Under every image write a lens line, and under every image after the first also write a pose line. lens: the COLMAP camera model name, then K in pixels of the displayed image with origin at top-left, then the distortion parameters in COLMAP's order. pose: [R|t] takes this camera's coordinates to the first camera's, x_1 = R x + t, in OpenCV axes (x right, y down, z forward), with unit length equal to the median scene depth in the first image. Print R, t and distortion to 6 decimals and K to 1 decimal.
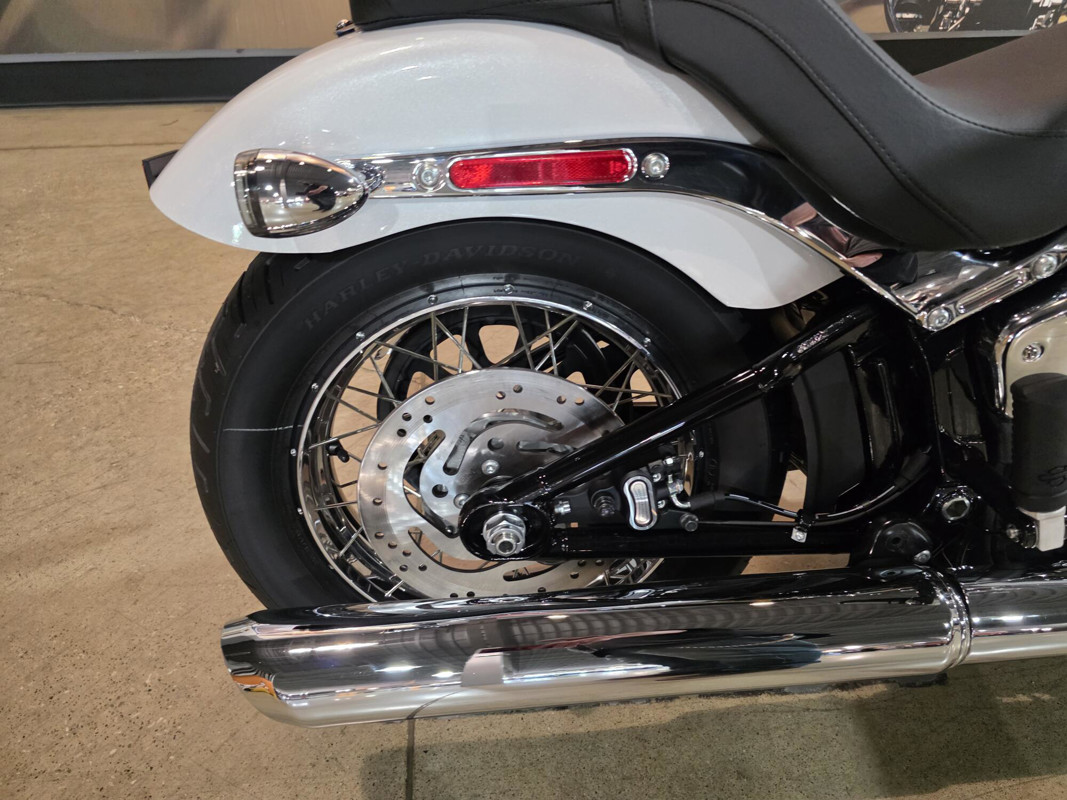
lens RADIAL K [[762.7, 0, 533.9], [0, 762.7, 416.3], [0, 0, 1]] dist [0.006326, -0.002049]
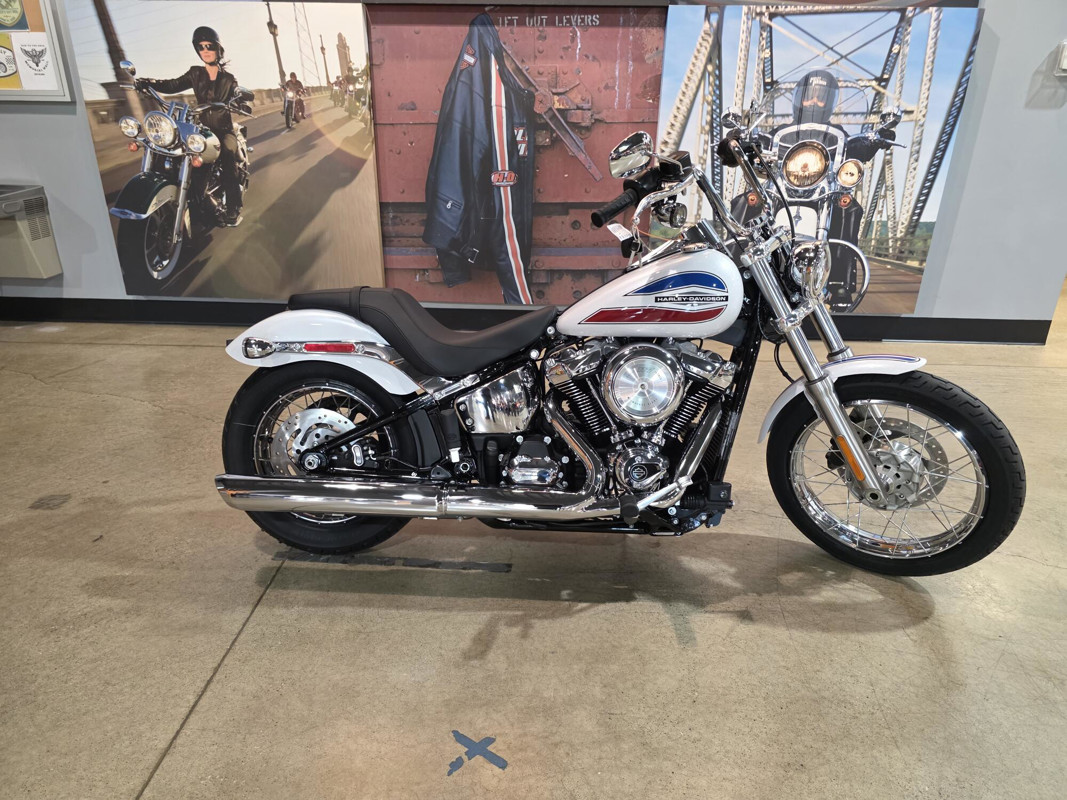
lens RADIAL K [[757.2, 0, 533.5], [0, 757.2, 400.0], [0, 0, 1]] dist [0.010552, 0.001364]
pose [[0.989734, 0.066245, -0.126643, 0.755983], [-0.102267, 0.947250, -0.303741, 0.472450], [0.099841, 0.313574, 0.944300, -1.158105]]
